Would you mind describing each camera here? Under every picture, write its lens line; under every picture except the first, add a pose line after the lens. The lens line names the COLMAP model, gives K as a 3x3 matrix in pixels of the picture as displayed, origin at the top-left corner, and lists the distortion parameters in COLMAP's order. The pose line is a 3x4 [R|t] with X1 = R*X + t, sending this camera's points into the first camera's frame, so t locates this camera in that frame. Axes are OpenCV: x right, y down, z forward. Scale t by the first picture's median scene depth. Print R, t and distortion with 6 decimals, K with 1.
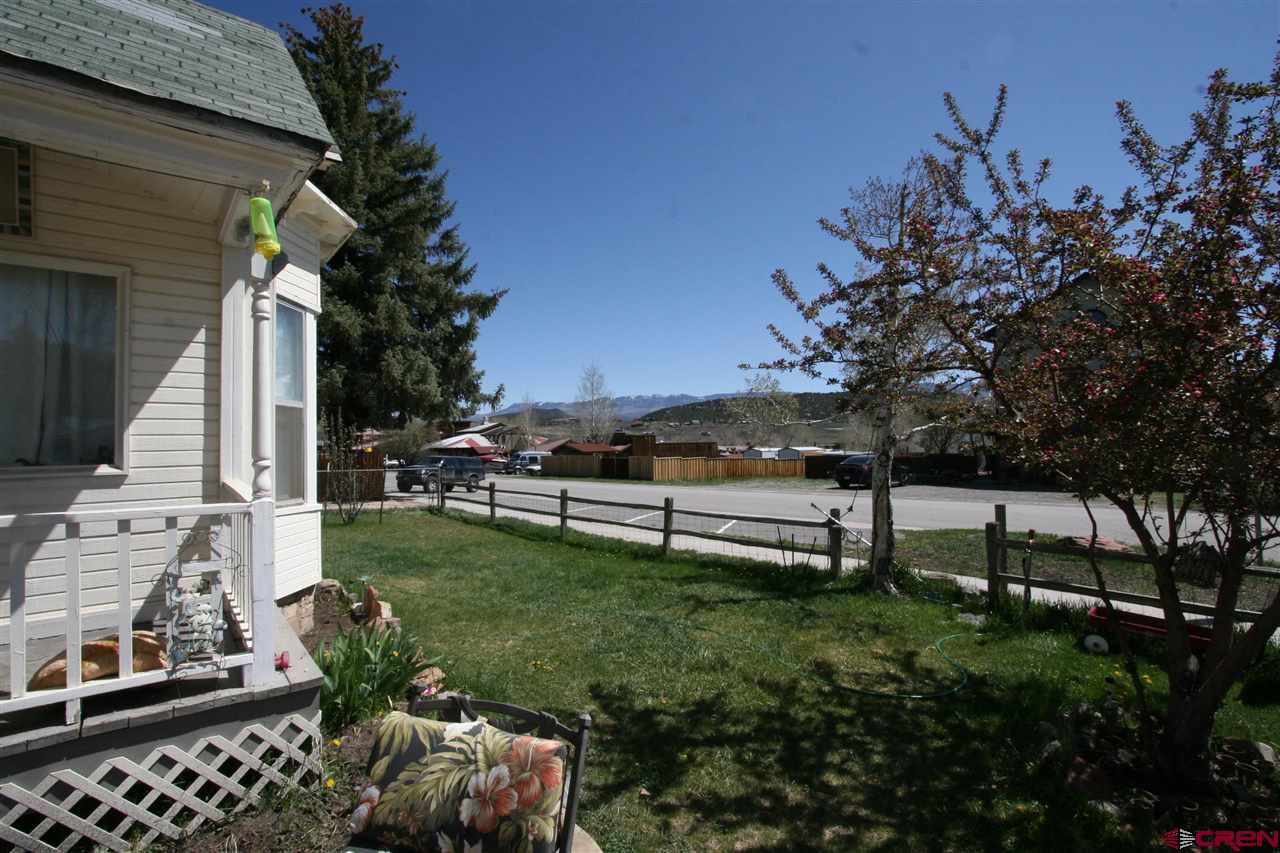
lens RADIAL K [[595.3, 0, 629.1], [0, 595.3, 424.2], [0, 0, 1]] dist [-0.005751, 0.000672]
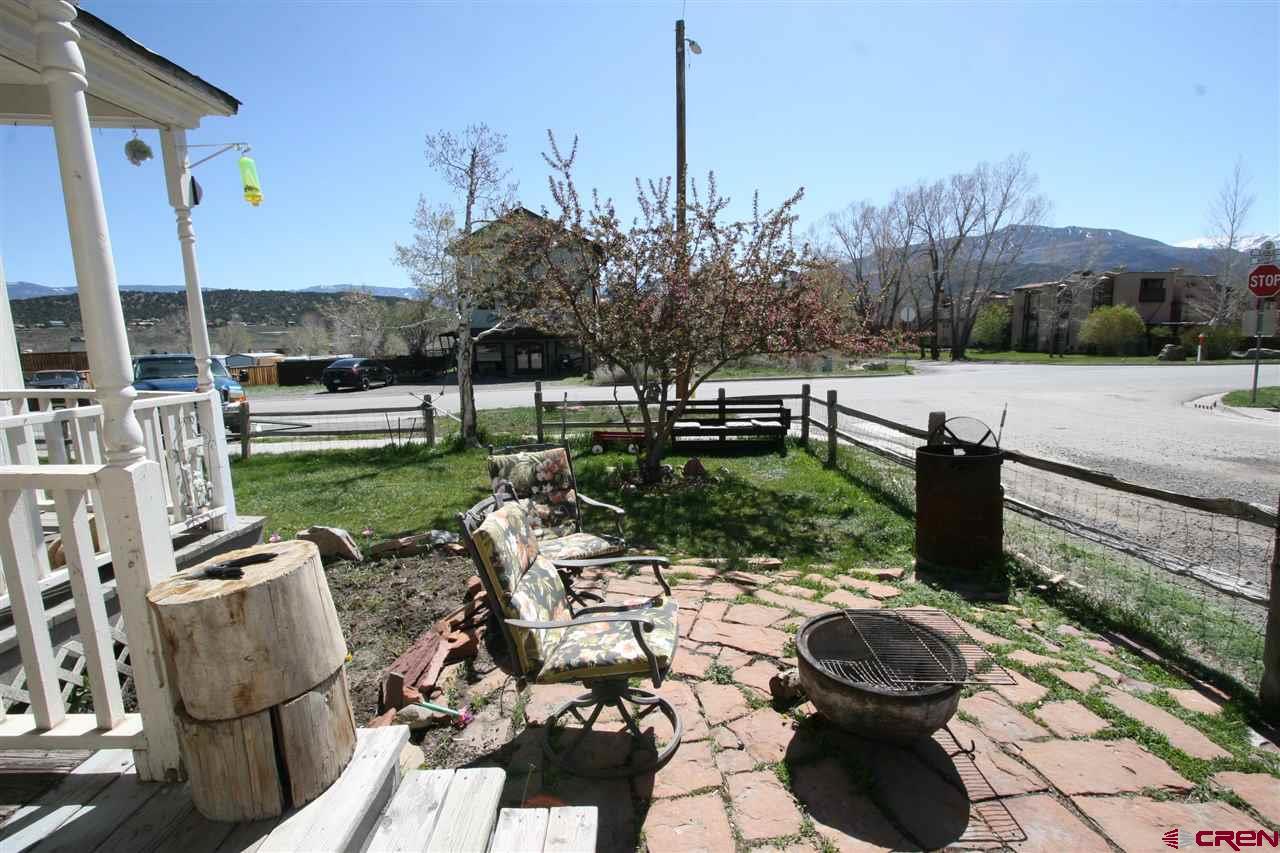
lens RADIAL K [[595.3, 0, 647.5], [0, 595.3, 428.0], [0, 0, 1]] dist [-0.005751, 0.000672]
pose [[0.628077, -0.127187, 0.767687, -0.353907], [-0.002922, 0.986160, 0.165773, -0.002136], [-0.778146, -0.106361, 0.619012, -0.178790]]
